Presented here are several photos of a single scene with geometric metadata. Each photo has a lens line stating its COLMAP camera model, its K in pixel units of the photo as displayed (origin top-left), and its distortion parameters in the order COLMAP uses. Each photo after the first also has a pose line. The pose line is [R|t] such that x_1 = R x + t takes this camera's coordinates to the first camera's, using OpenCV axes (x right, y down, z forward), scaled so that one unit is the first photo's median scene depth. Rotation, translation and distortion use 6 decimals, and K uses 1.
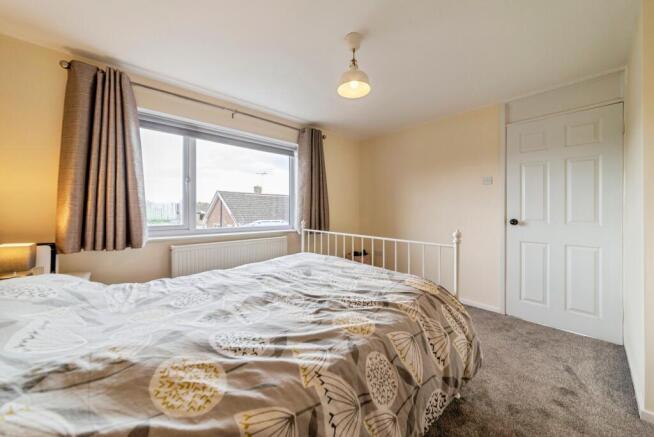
lens RADIAL K [[232.2, 0, 325.4], [0, 232.2, 209.6], [0, 0, 1]] dist [-0.000580, -0.000035]
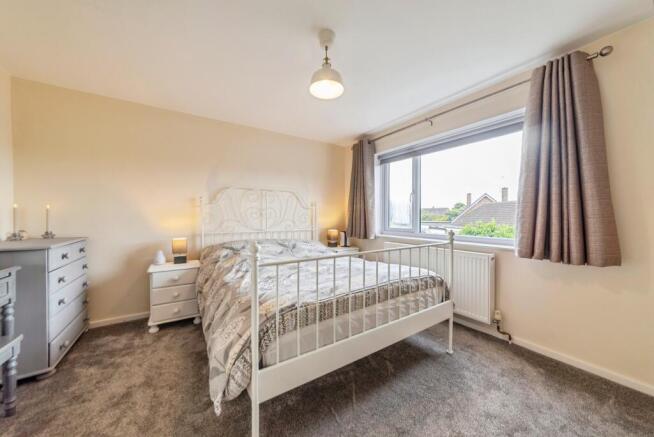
lens RADIAL K [[230.4, 0, 319.5], [0, 230.4, 221.7], [0, 0, 1]] dist [0.000004, 0.000027]
pose [[-0.140440, 0.005289, -0.990075, 0.702211], [-0.000329, 0.999985, 0.005389, 0.022354], [0.990089, 0.001083, -0.140437, 0.691162]]
